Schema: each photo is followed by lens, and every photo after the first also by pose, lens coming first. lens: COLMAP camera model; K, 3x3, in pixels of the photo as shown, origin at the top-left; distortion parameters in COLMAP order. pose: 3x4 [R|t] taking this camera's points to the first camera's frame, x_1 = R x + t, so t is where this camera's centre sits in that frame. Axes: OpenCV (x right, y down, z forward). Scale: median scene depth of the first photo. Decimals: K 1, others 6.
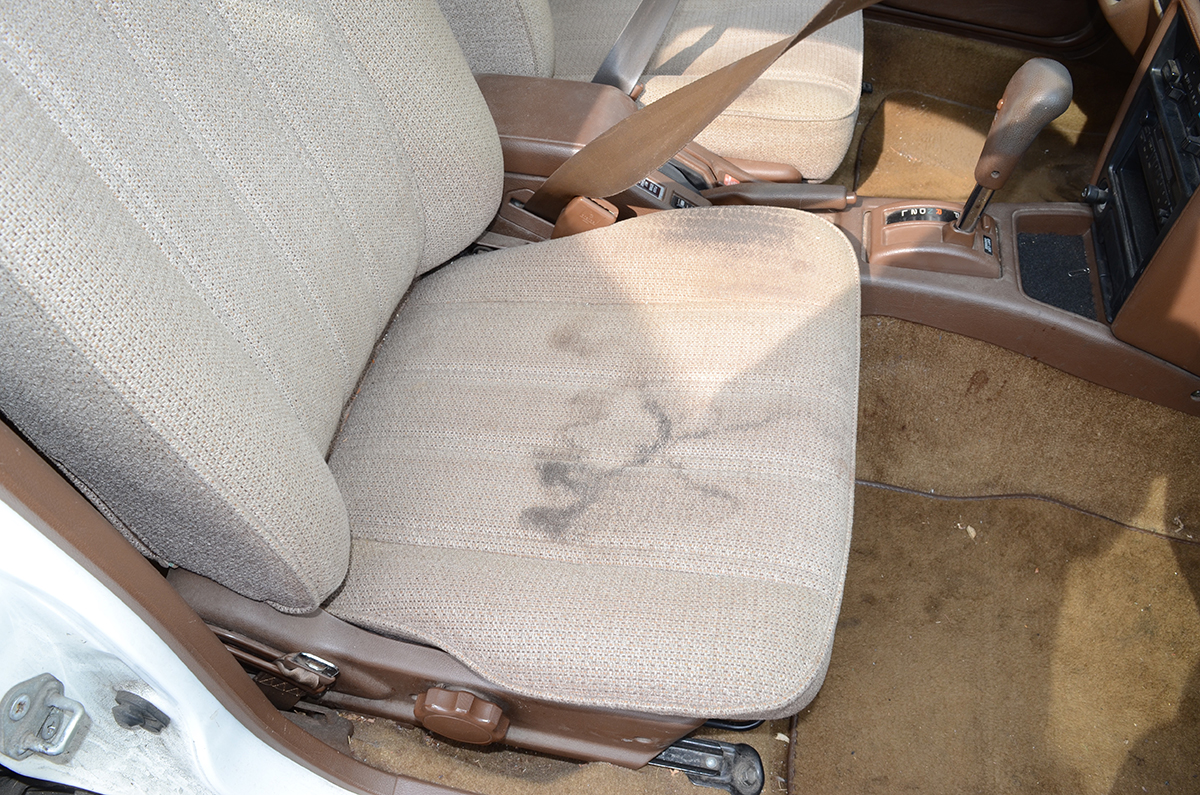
lens RADIAL K [[923.5, 0, 599.0], [0, 923.5, 398.6], [0, 0, 1]] dist [-0.098931, 0.017604]
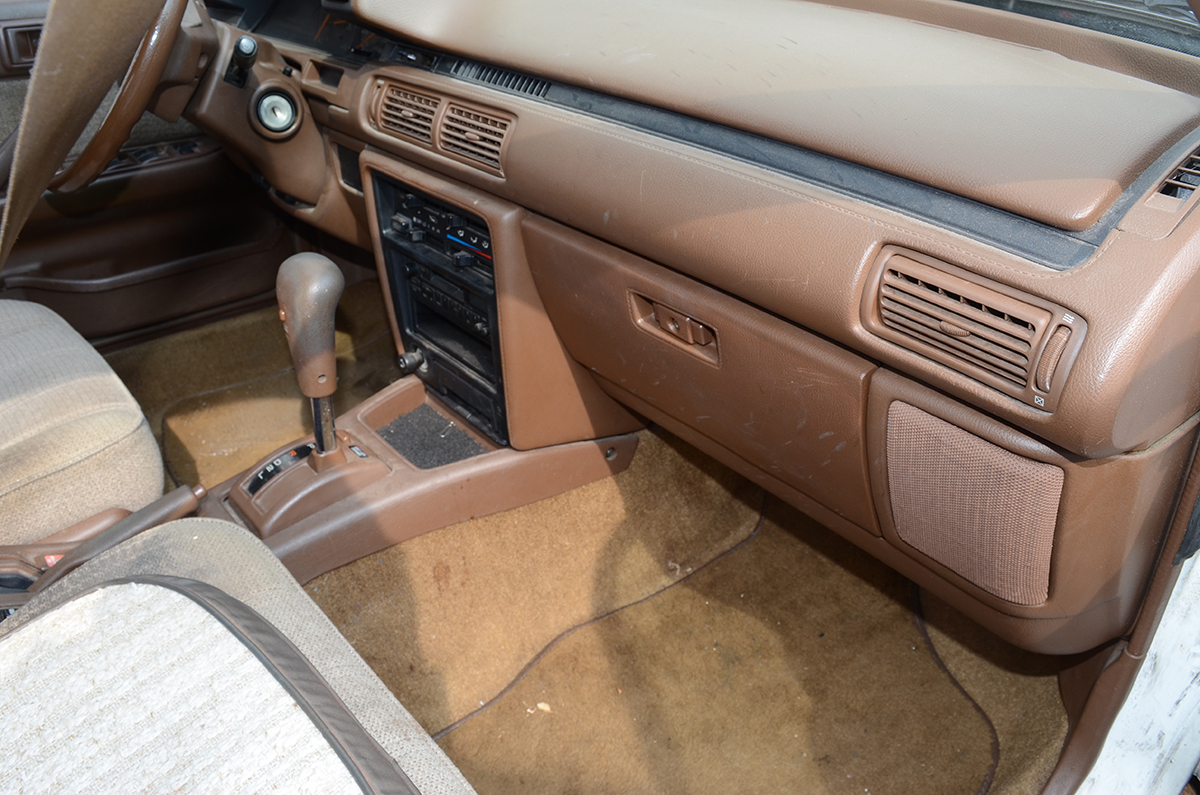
lens RADIAL K [[923.5, 0, 601.4], [0, 923.5, 396.5], [0, 0, 1]] dist [-0.098931, 0.017604]
pose [[0.606590, -0.447079, 0.657396, -0.011916], [0.648103, 0.756994, -0.083202, 0.026061], [-0.460447, 0.476529, 0.748938, 0.148576]]
